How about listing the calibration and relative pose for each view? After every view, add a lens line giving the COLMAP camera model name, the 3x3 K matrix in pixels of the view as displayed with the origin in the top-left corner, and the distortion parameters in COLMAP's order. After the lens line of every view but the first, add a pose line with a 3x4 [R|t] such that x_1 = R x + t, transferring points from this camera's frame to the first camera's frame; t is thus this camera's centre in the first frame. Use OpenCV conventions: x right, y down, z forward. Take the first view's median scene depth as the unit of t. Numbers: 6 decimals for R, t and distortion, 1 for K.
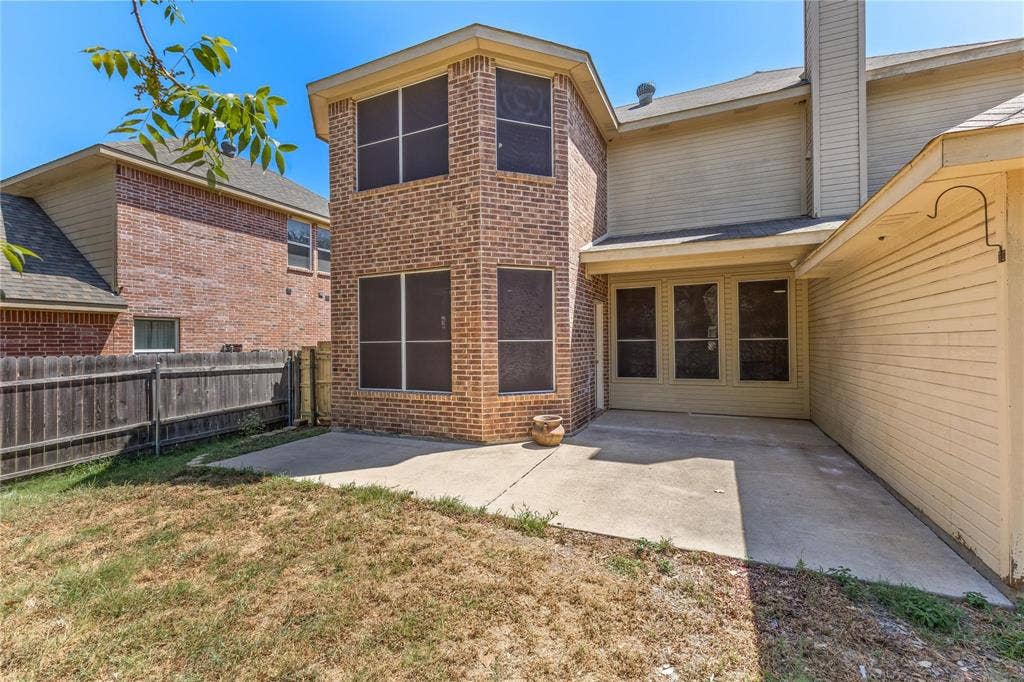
lens RADIAL K [[438.8, 0, 511.4], [0, 438.8, 338.2], [0, 0, 1]] dist [0.008952, -0.002655]
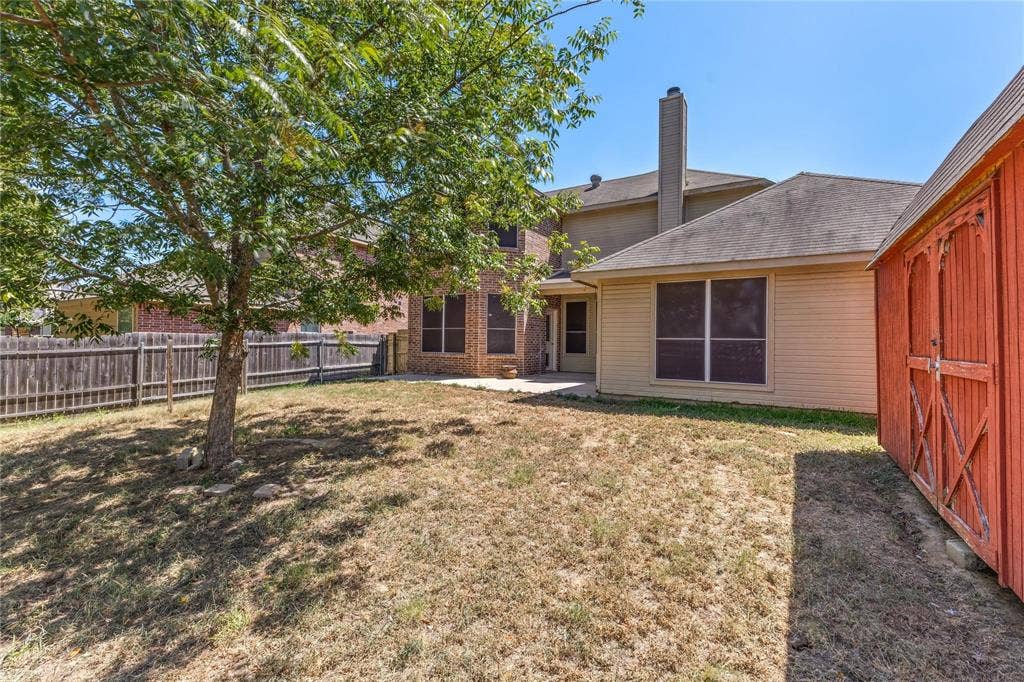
lens RADIAL K [[438.8, 0, 513.7], [0, 438.8, 337.6], [0, 0, 1]] dist [0.008952, -0.002655]
pose [[0.993164, 0.020991, -0.114827, 0.303150], [-0.021125, 0.999777, 0.000050, 0.041301], [0.114803, 0.002376, 0.993385, -0.953347]]
